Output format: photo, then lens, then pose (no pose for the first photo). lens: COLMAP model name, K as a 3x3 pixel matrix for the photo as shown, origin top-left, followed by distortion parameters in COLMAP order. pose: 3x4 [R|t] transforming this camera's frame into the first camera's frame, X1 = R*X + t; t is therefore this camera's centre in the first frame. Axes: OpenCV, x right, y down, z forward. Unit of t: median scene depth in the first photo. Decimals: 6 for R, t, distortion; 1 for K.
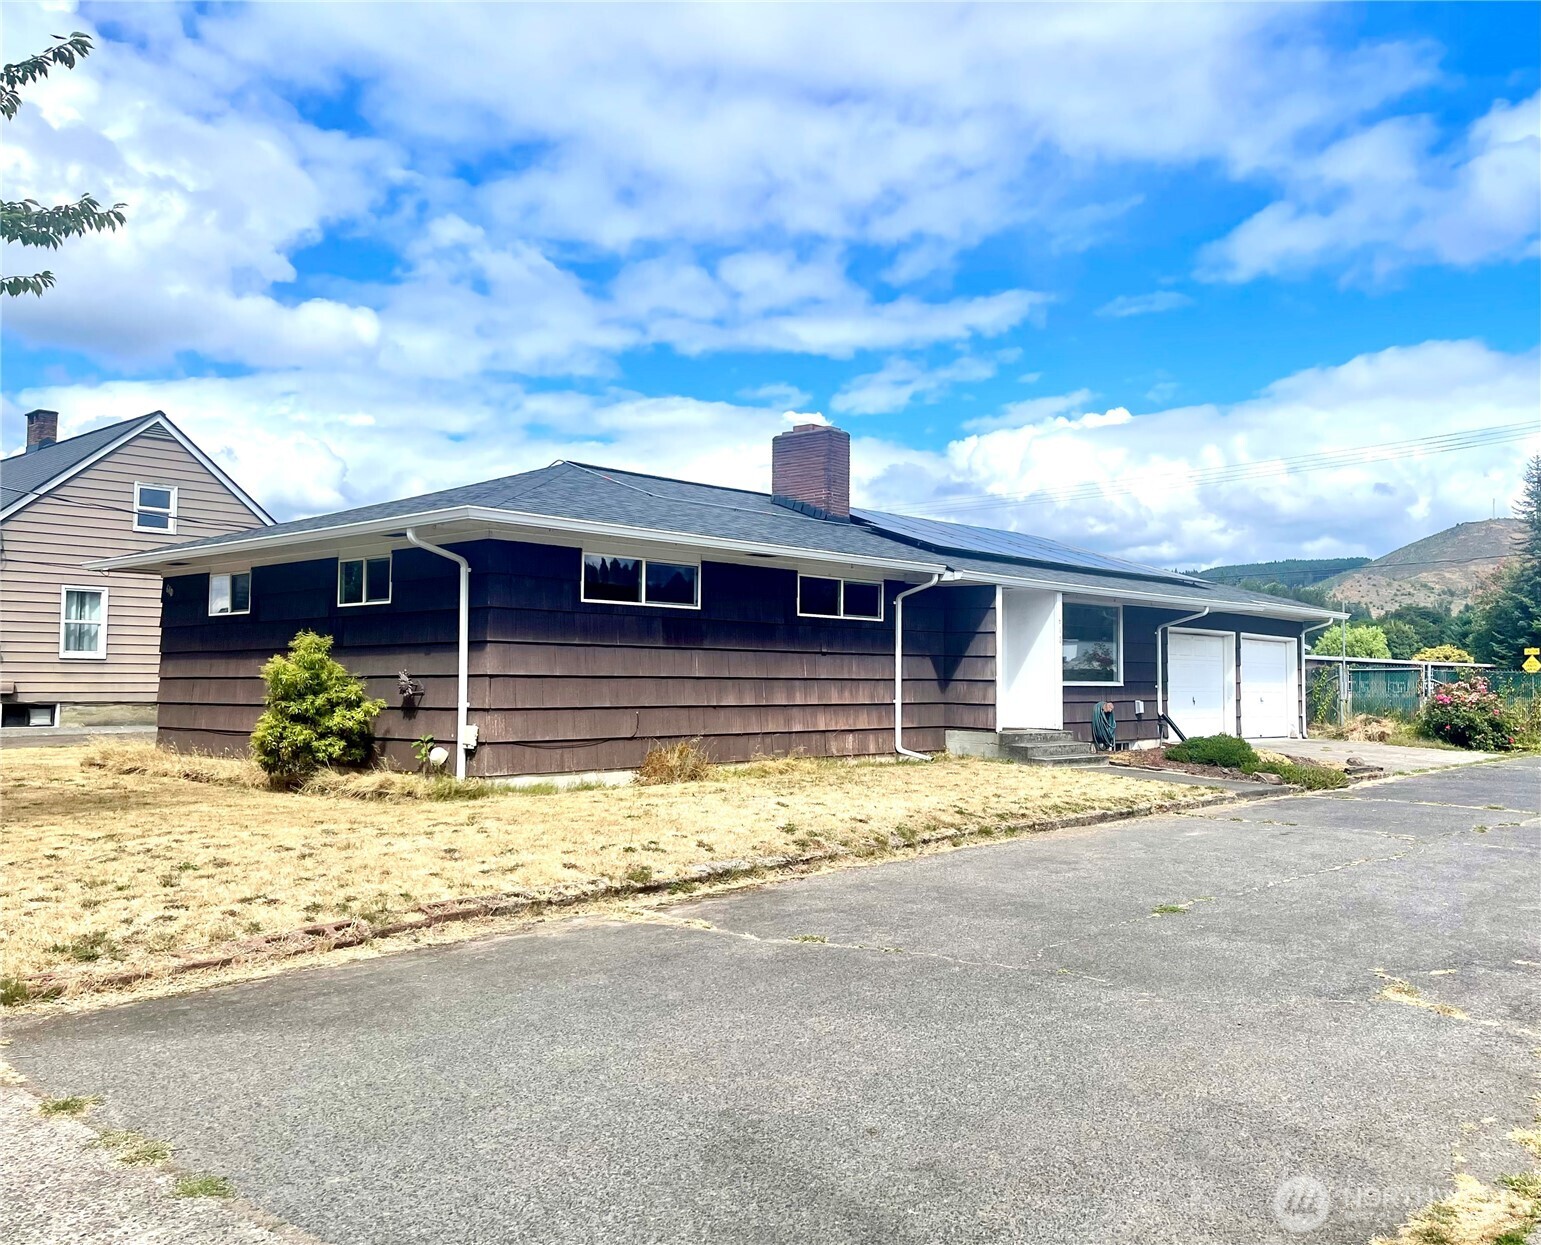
lens RADIAL K [[1346.0, 0, 772.3], [0, 1346.0, 619.4], [0, 0, 1]] dist [0.009289, -0.002755]
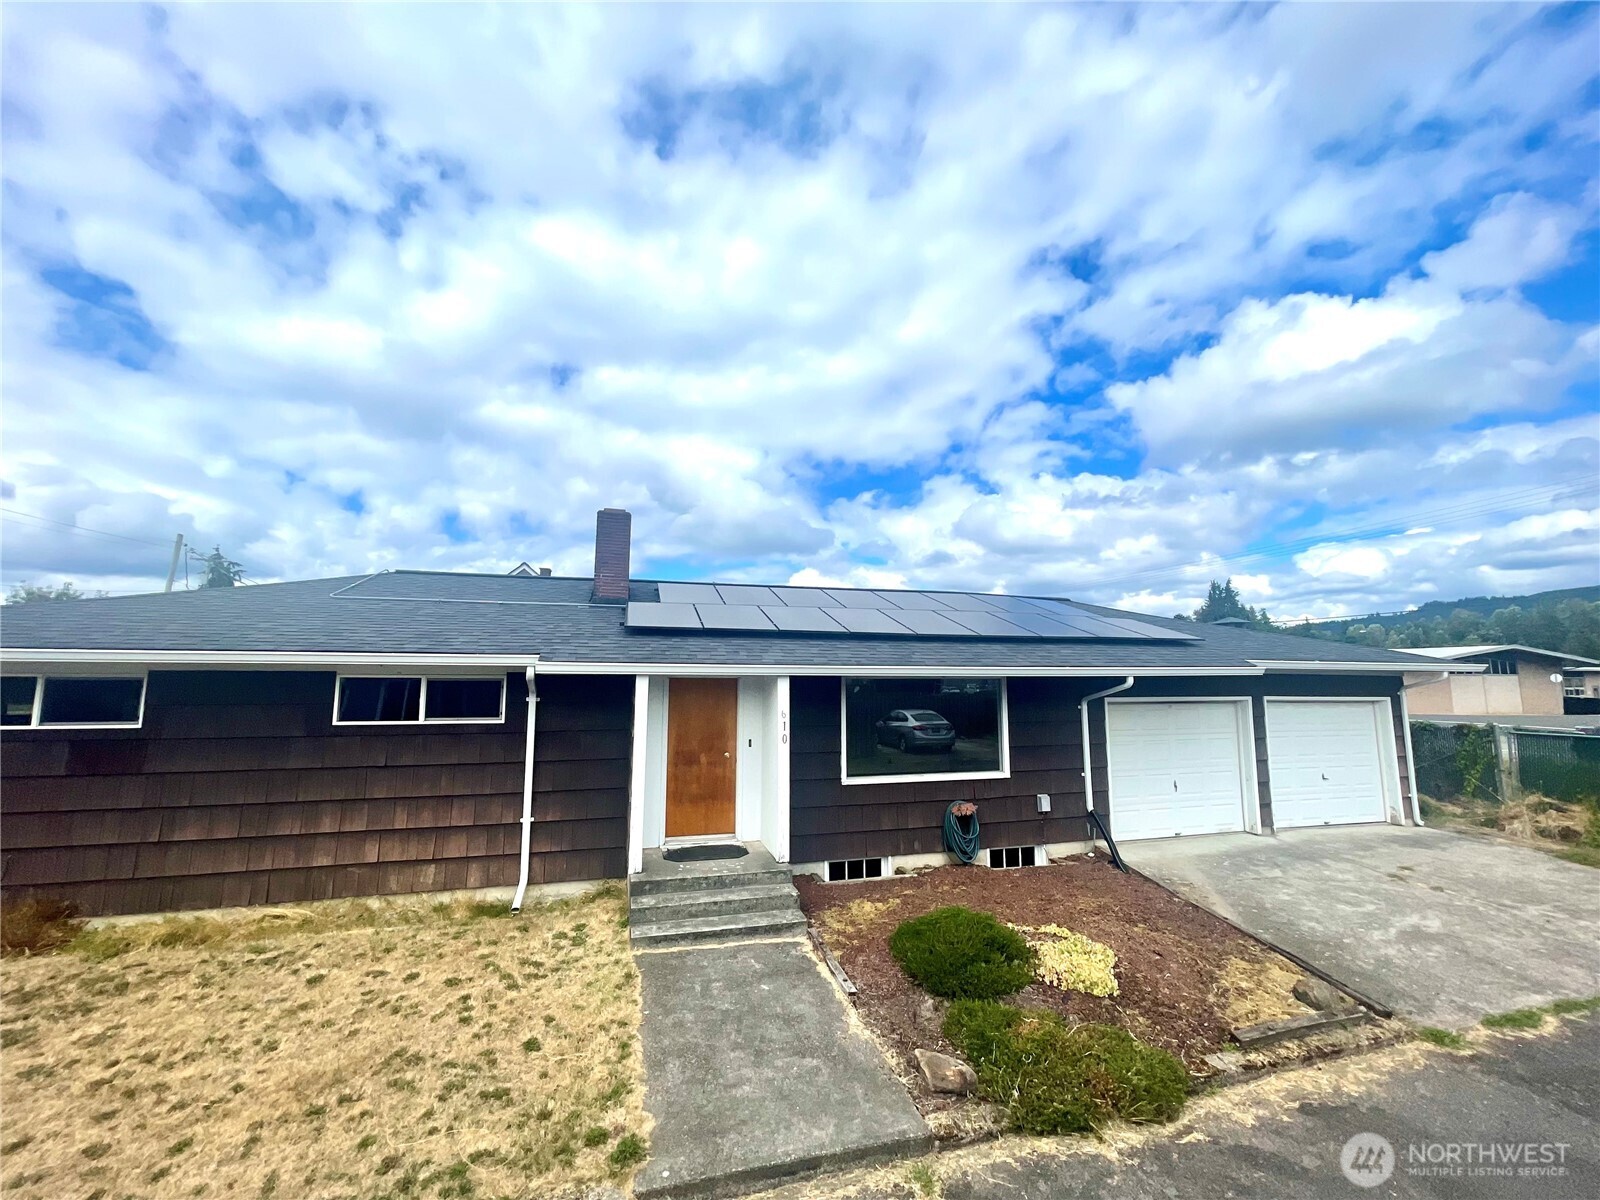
lens RADIAL K [[640.4, 0, 803.6], [0, 640.4, 597.9], [0, 0, 1]] dist [-0.004181, -0.000900]
pose [[0.846710, -0.068468, -0.527631, 0.333845], [0.032715, 0.996509, -0.076812, -0.028774], [0.531048, 0.047776, 0.845994, 0.557653]]
